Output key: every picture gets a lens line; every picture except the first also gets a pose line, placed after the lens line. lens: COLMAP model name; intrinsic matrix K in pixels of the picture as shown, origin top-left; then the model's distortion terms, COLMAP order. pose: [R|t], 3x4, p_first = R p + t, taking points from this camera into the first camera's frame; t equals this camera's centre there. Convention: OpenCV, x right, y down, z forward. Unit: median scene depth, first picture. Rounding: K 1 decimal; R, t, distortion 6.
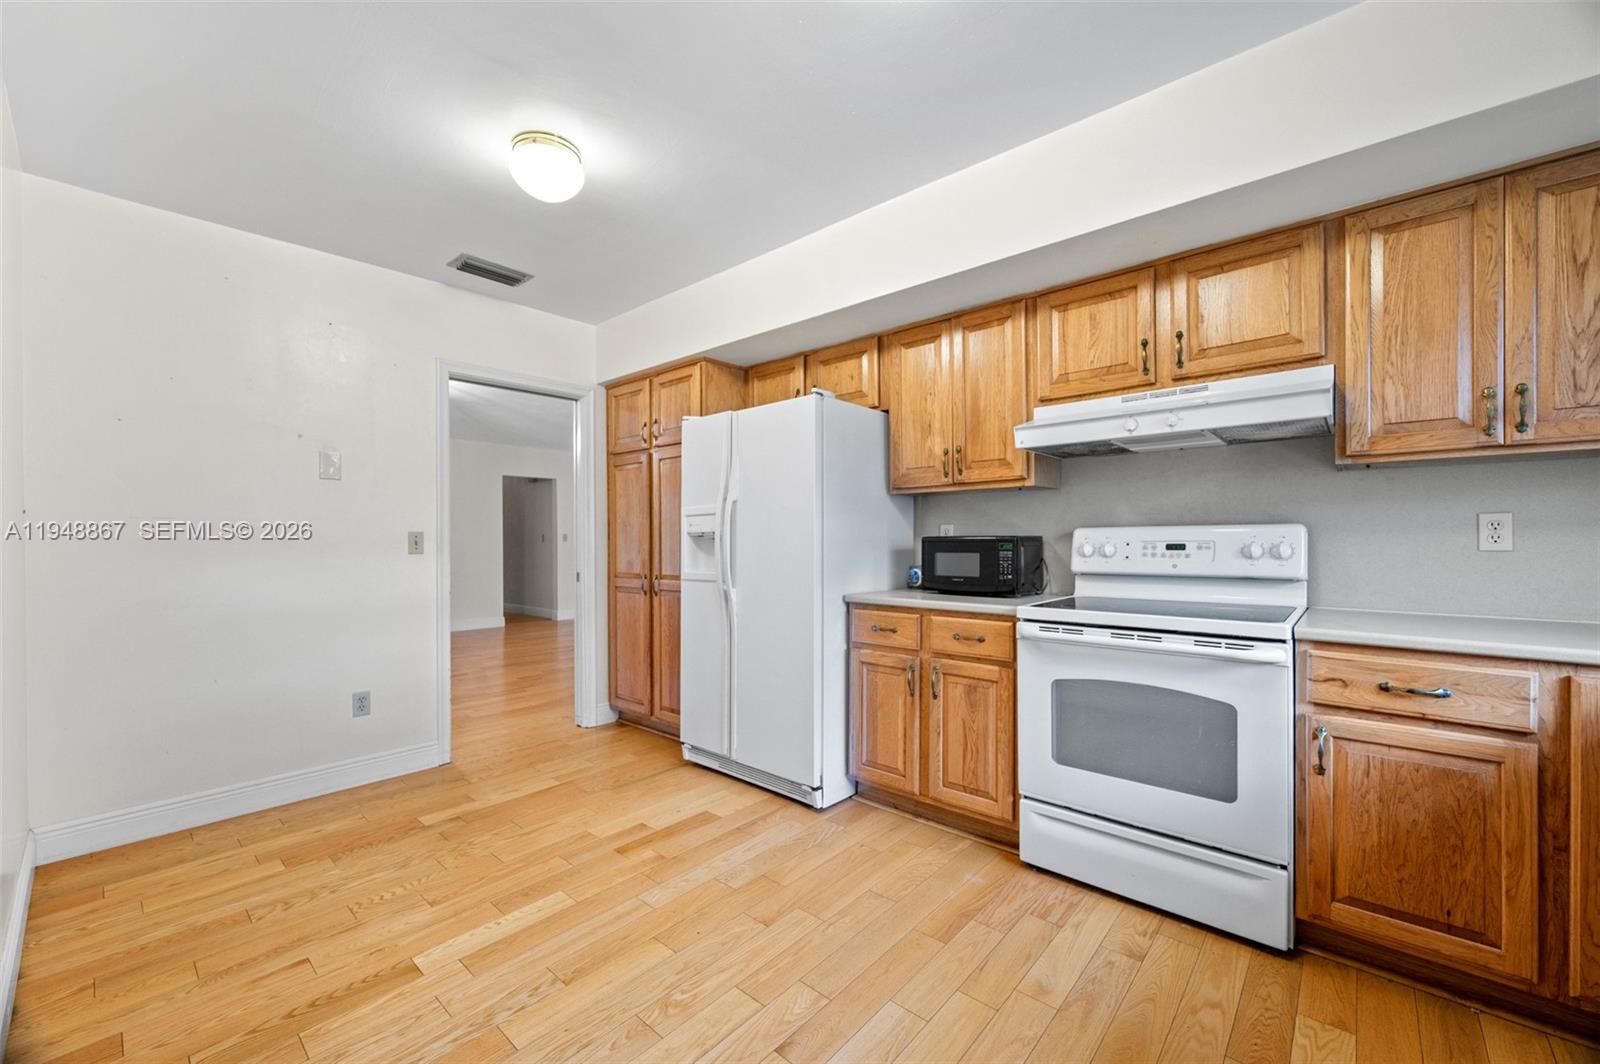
lens RADIAL K [[623.9, 0, 806.5], [0, 623.9, 541.9], [0, 0, 1]] dist [-0.011075, -0.000097]
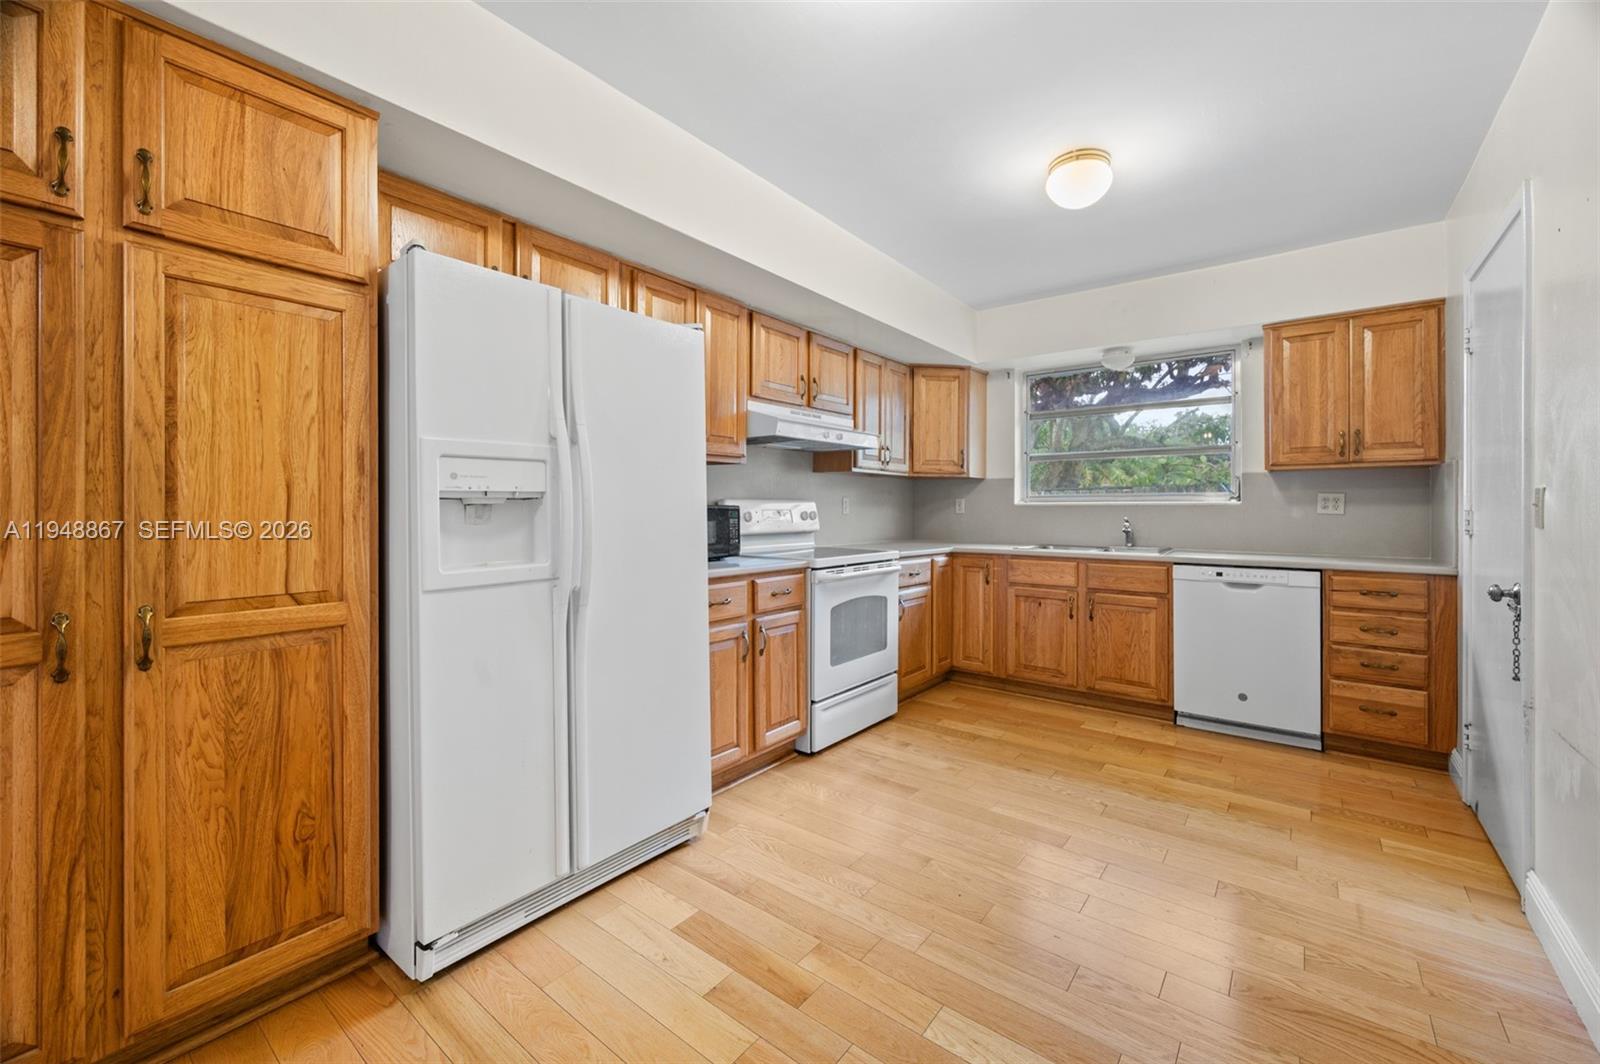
lens RADIAL K [[642.5, 0, 804.1], [0, 642.5, 505.4], [0, 0, 1]] dist [-0.000076, 0.000050]
pose [[-0.054585, 0.008179, 0.998476, -1.035564], [0.001464, 0.999966, -0.008111, 0.000954], [-0.998508, 0.001019, -0.054595, 1.117496]]
